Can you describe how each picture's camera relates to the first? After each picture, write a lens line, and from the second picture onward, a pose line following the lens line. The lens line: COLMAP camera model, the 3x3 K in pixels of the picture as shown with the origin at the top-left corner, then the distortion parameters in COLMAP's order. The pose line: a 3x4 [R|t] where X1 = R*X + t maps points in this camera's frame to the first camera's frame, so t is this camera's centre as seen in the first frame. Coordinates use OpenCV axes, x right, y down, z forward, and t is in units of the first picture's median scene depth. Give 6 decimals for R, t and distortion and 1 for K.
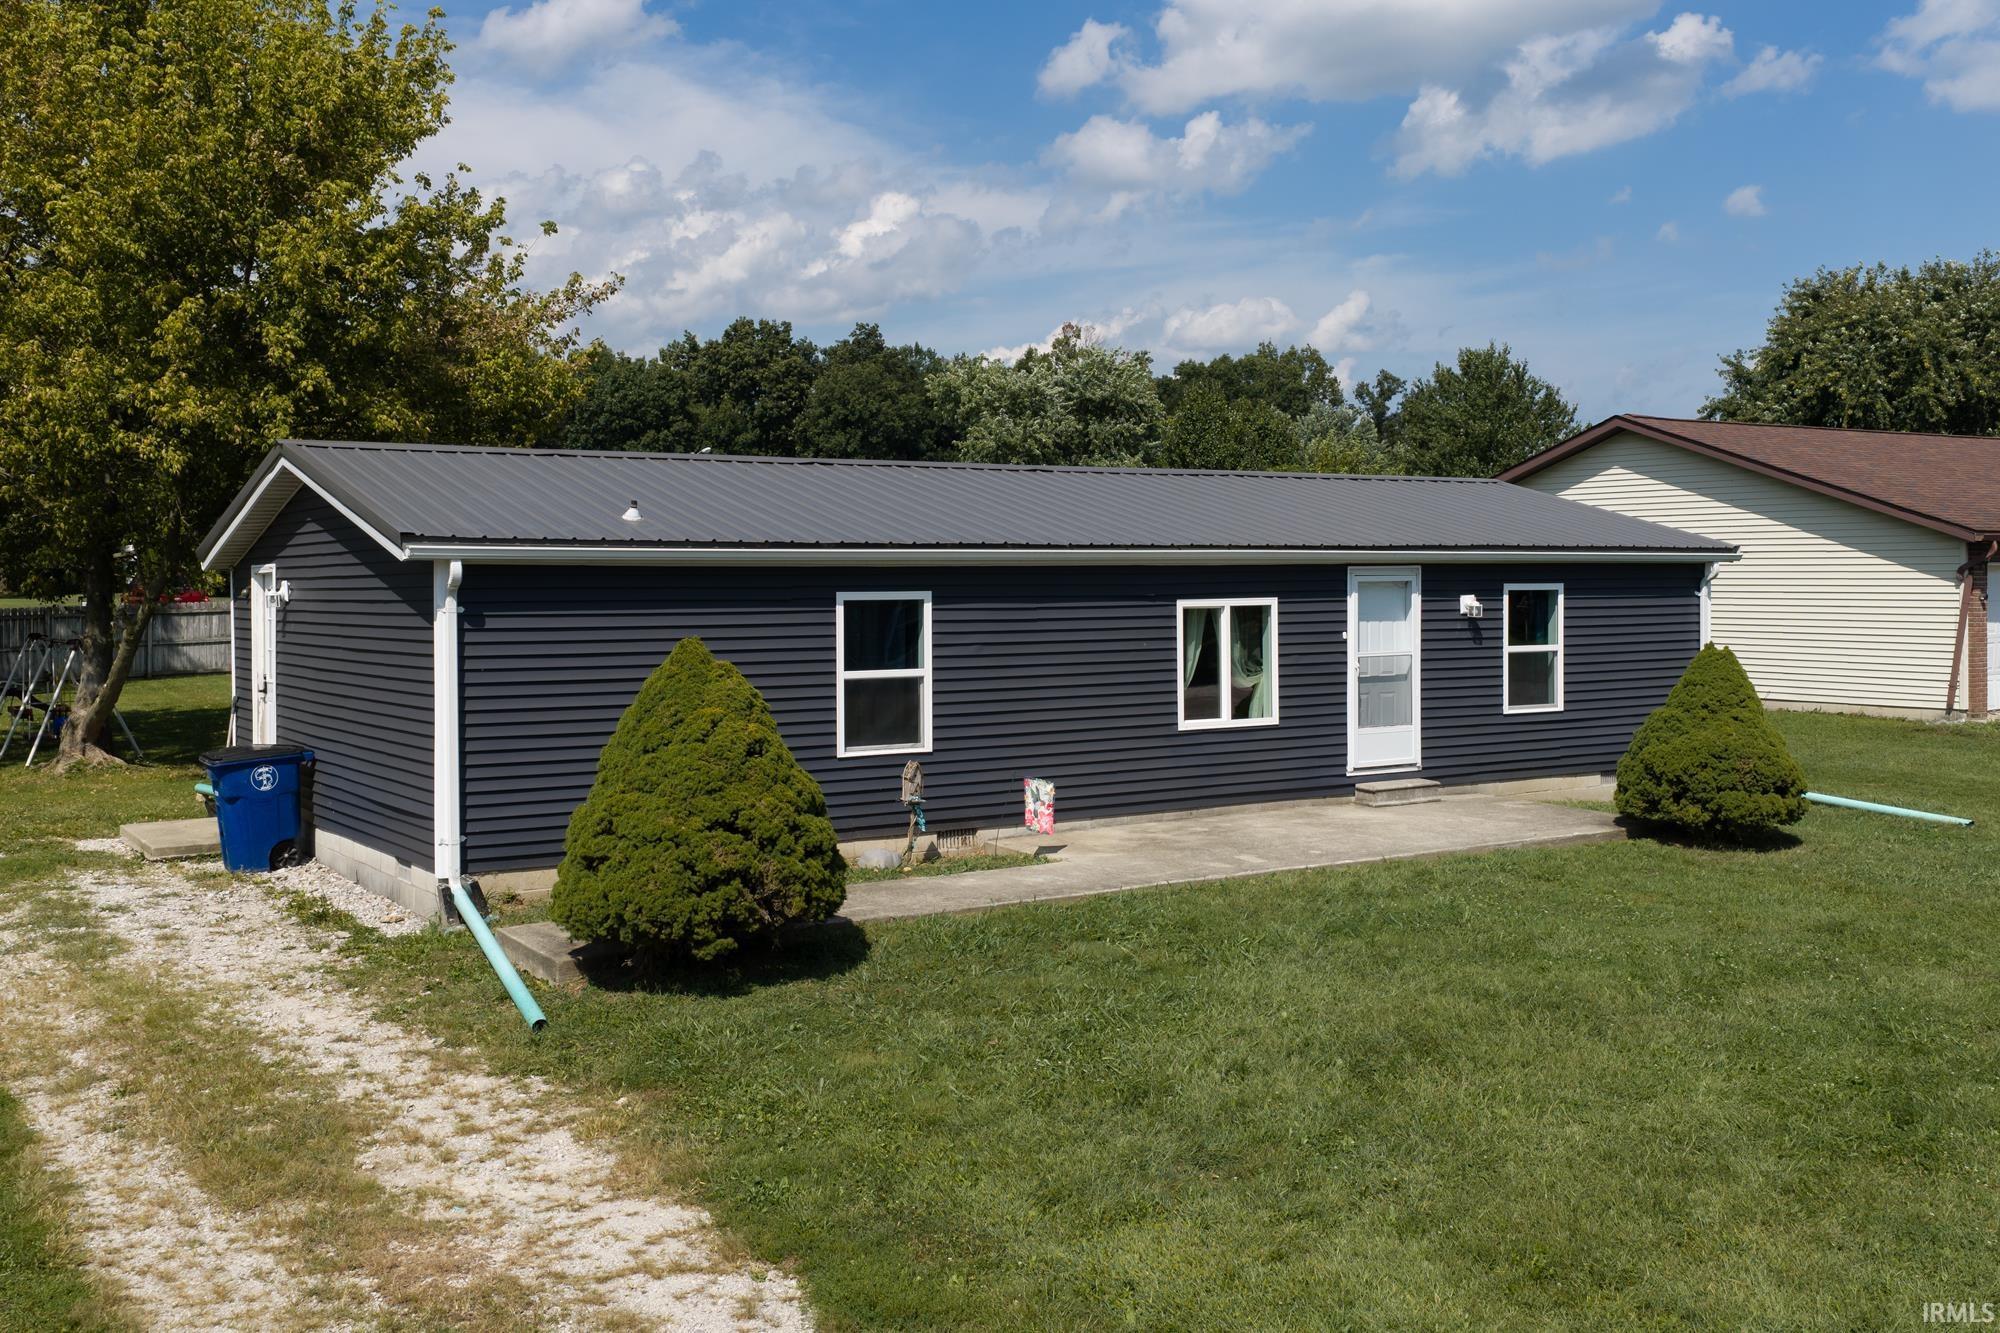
lens RADIAL K [[1879.4, 0, 1000.0], [0, 1879.4, 666.5], [0, 0, 1]] dist [0.016091, -0.003474]
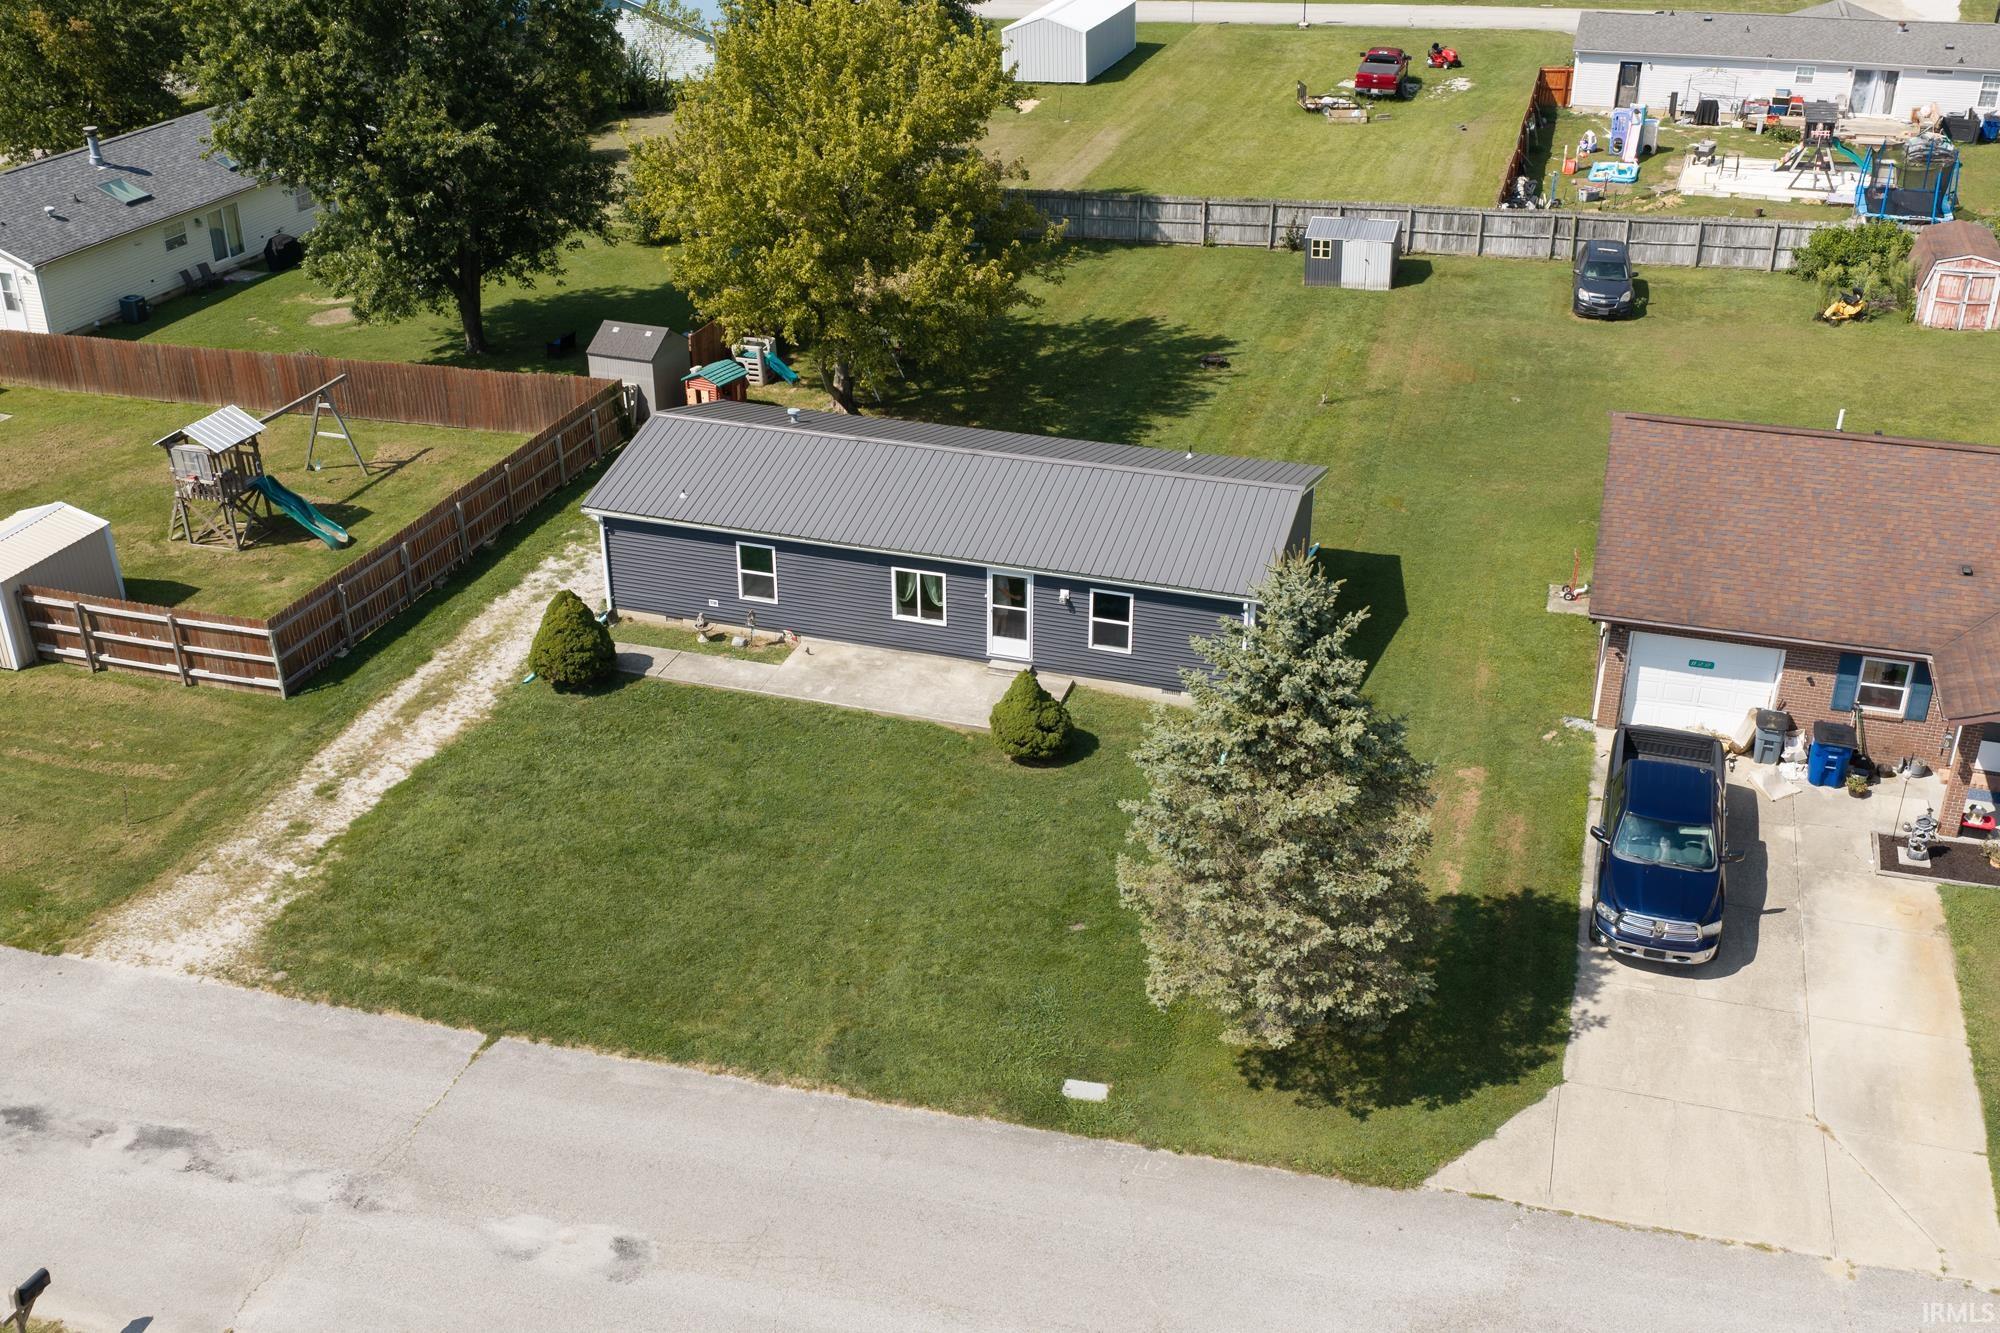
lens RADIAL K [[2015.3, 0, 1000.0], [0, 2015.3, 666.5], [0, 0, 1]] dist [0.007458, -0.017697]
pose [[0.630072, 0.356701, -0.689763, 1.896943], [-0.039229, 0.901743, 0.430489, -0.978337], [0.775545, -0.244180, 0.582156, -0.345661]]
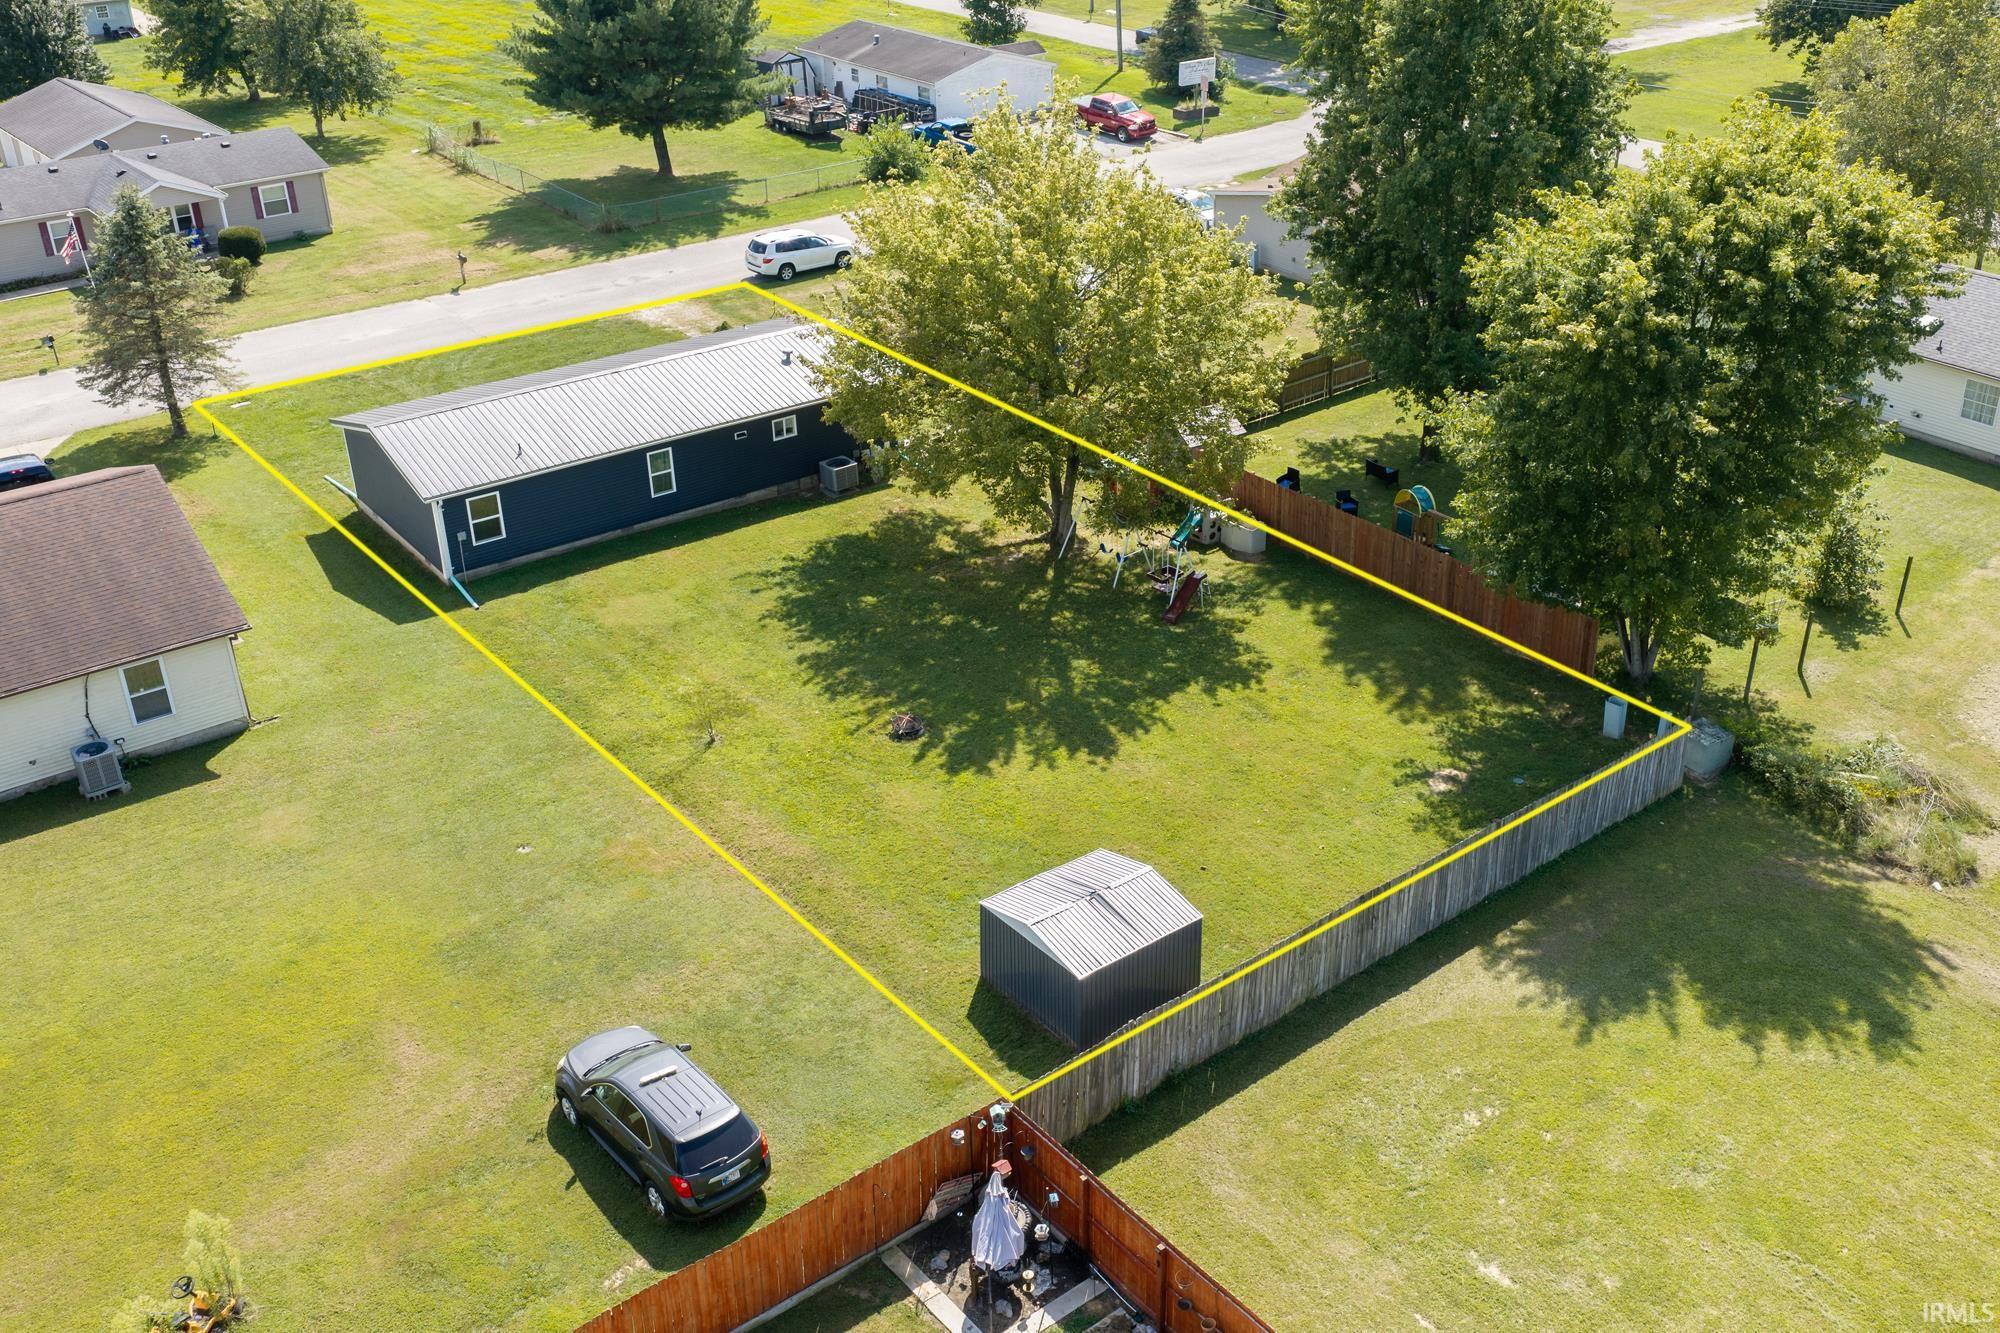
lens RADIAL K [[2015.3, 0, 1000.0], [0, 2015.3, 666.5], [0, 0, 1]] dist [0.007458, -0.017697]
pose [[-0.994959, 0.046577, -0.088806, -0.353153], [-0.003979, 0.866554, 0.499068, -1.365632], [0.100200, 0.496906, -0.862000, 4.353260]]
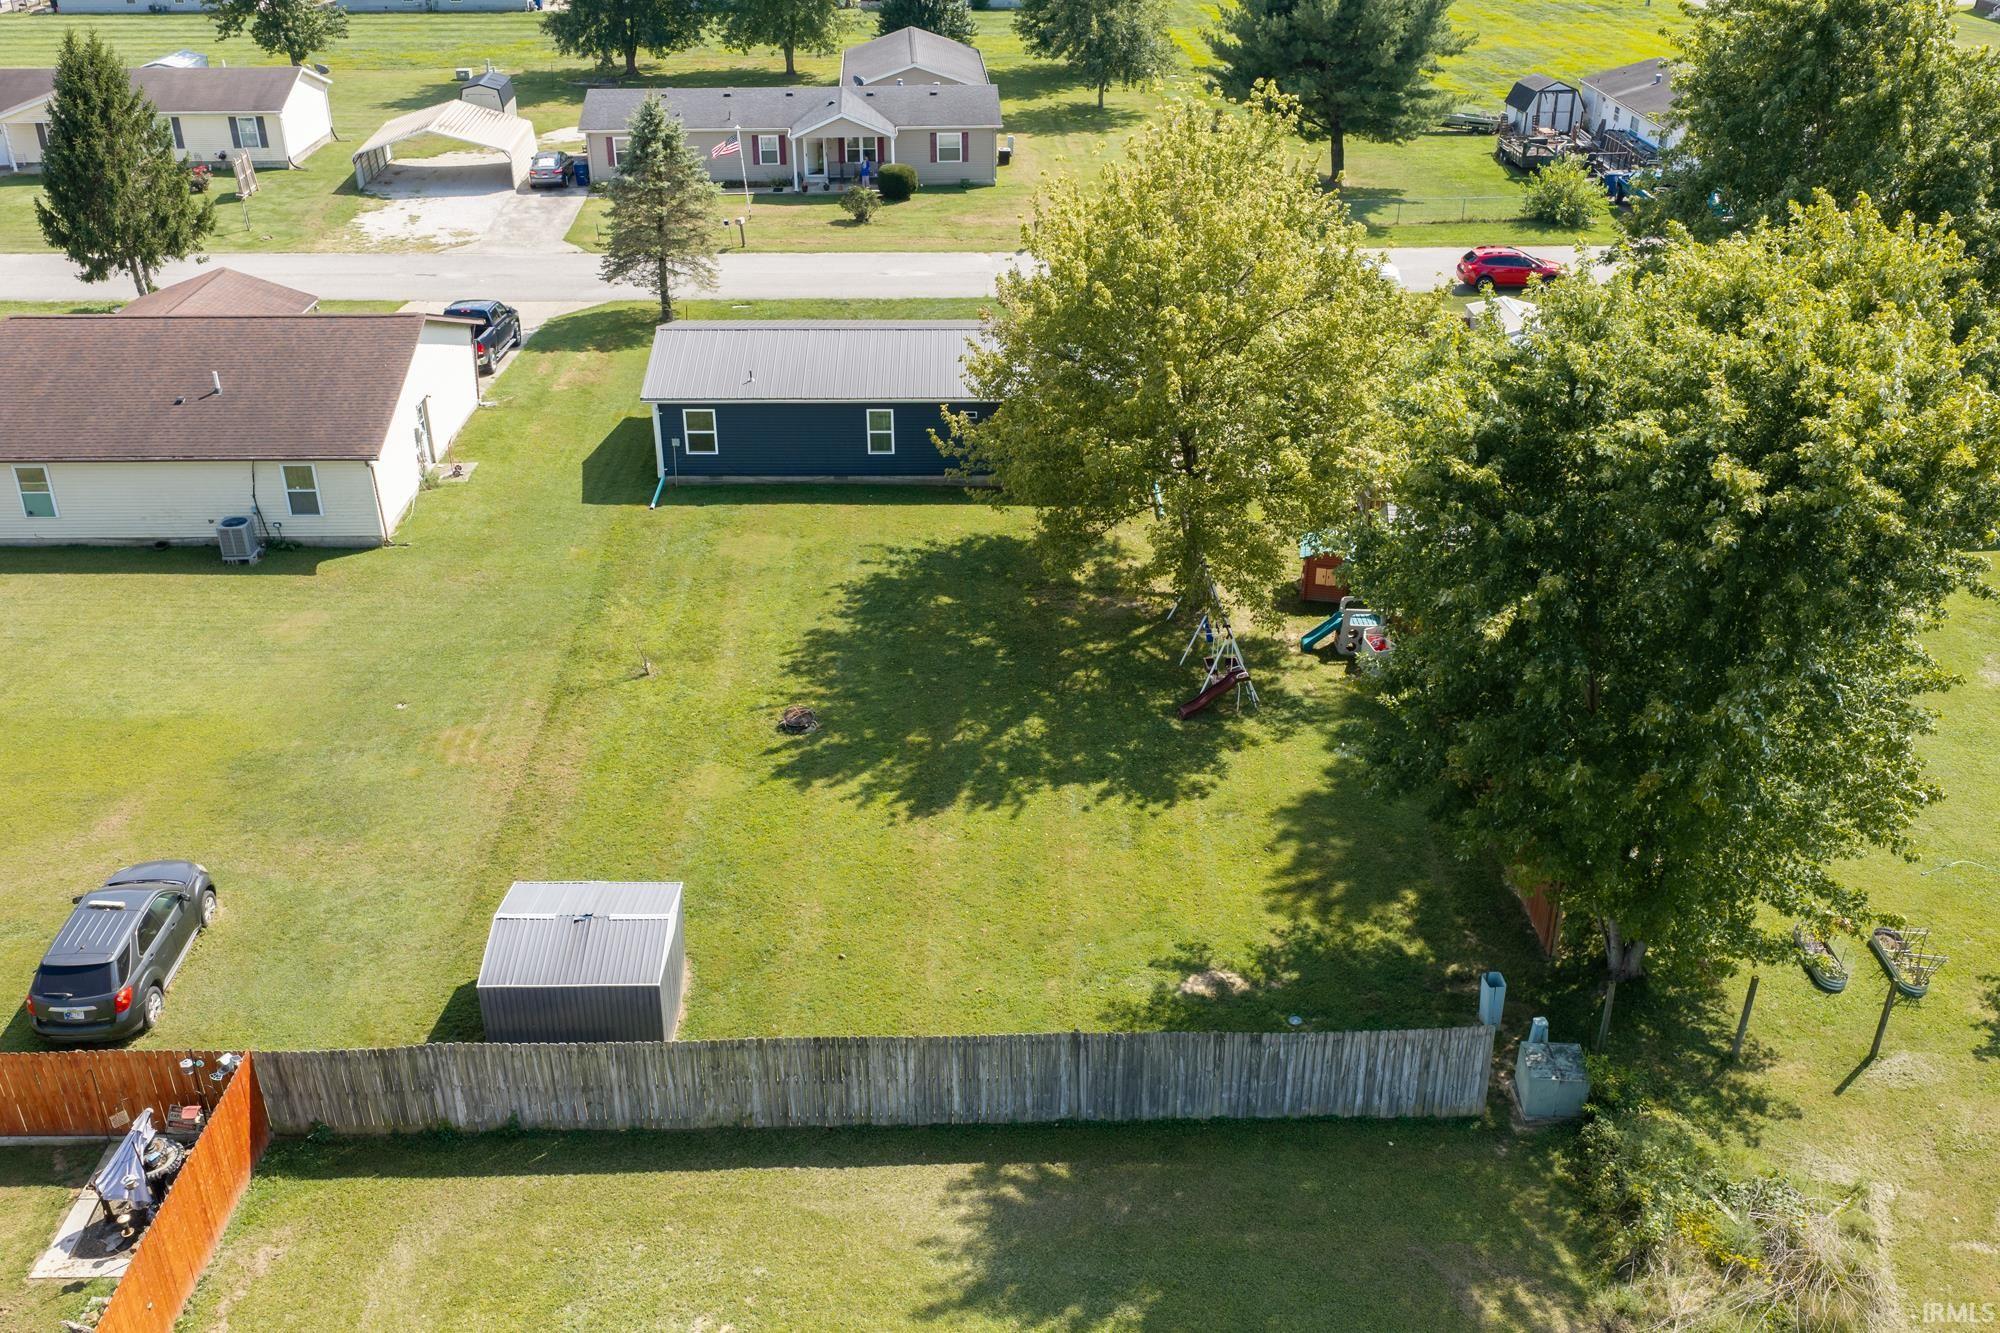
lens RADIAL K [[1879.4, 0, 1000.0], [0, 1879.4, 666.5], [0, 0, 1]] dist [0.016091, -0.003474]
pose [[-0.834663, -0.250878, 0.490304, -1.816868], [0.028437, 0.869412, 0.493269, -1.192275], [-0.550027, 0.425656, -0.718531, 3.627004]]
